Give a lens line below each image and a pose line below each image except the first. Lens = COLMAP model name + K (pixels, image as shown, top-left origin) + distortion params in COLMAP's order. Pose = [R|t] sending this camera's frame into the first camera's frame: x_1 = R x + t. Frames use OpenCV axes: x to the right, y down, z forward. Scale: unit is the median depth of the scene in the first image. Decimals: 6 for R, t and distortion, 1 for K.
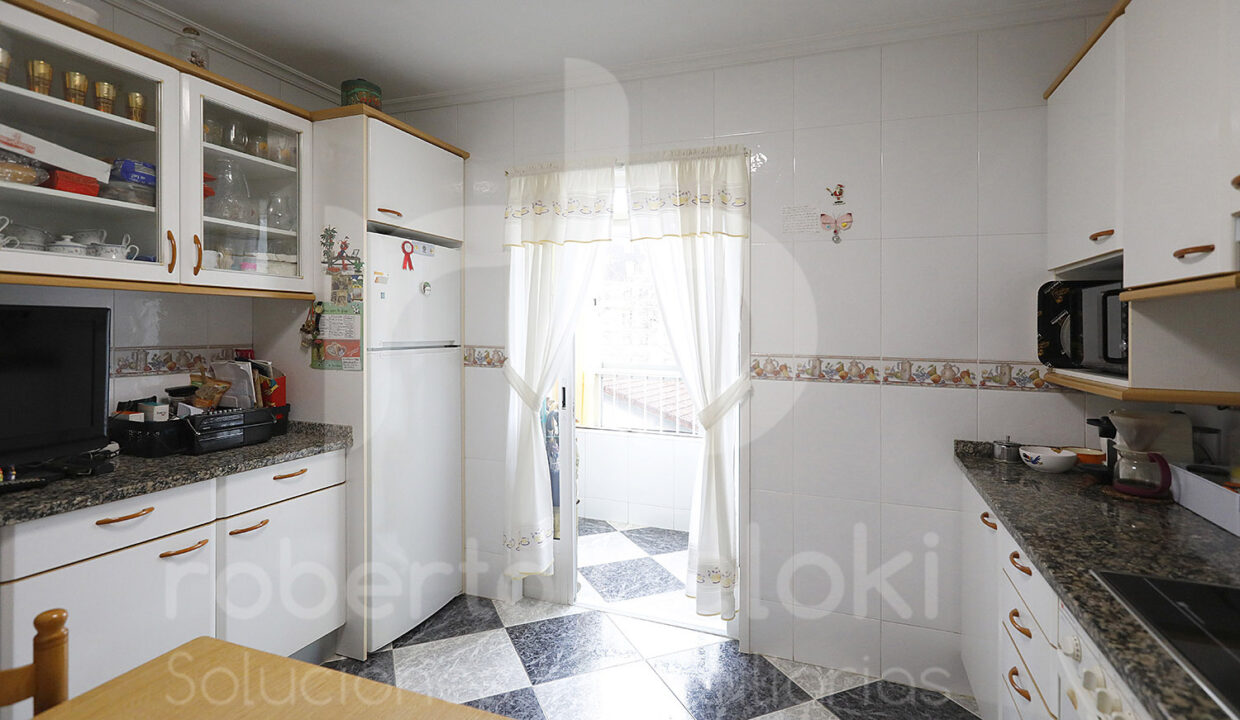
lens RADIAL K [[596.8, 0, 619.4], [0, 596.8, 326.9], [0, 0, 1]] dist [-0.000275, 0.000262]
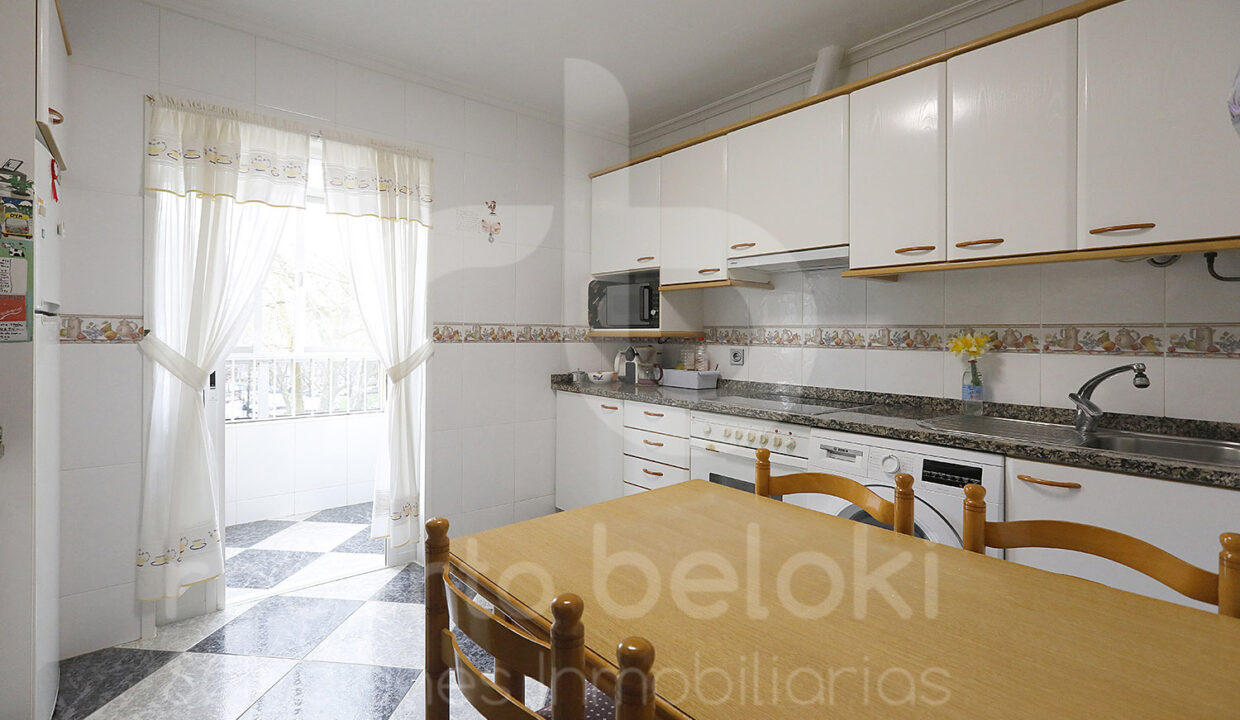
lens RADIAL K [[574.7, 0, 620.1], [0, 574.7, 325.5], [0, 0, 1]] dist [0.001222, 0.000394]
pose [[0.475769, 0.001480, 0.879569, -0.647302], [-0.001458, 0.999999, -0.000894, 0.052046], [-0.879569, -0.000858, 0.475770, 0.090960]]
